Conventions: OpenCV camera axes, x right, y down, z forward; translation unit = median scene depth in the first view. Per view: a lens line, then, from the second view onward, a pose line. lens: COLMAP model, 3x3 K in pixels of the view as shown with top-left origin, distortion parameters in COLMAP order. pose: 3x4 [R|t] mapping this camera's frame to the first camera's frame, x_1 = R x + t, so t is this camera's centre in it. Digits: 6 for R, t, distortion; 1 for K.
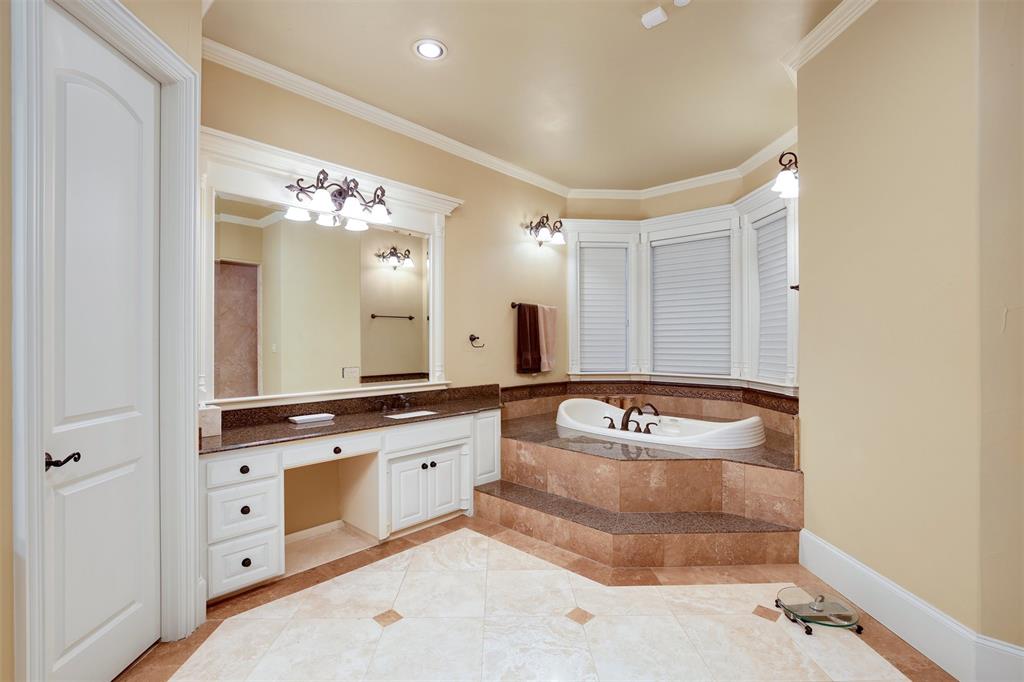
lens RADIAL K [[469.3, 0, 513.8], [0, 469.3, 339.7], [0, 0, 1]] dist [-0.000362, 0.000063]
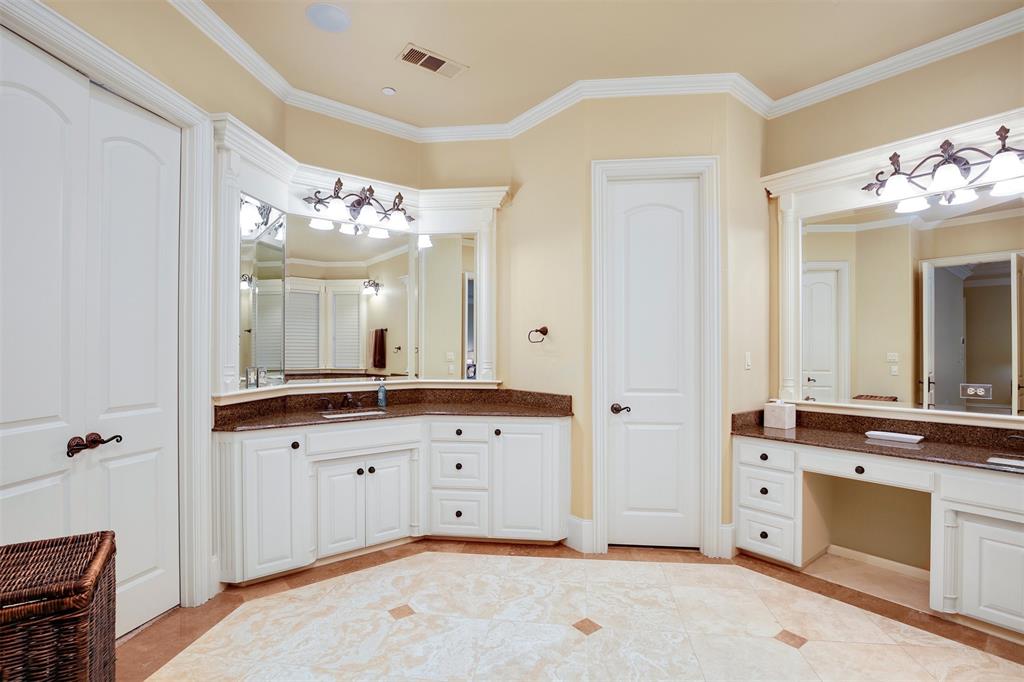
lens RADIAL K [[469.3, 0, 513.3], [0, 469.3, 348.9], [0, 0, 1]] dist [-0.000362, 0.000063]
pose [[-0.127717, -0.003863, -0.991803, 0.613526], [0.000473, 0.999992, -0.003956, 0.005396], [0.991811, -0.000974, -0.127714, 0.458262]]
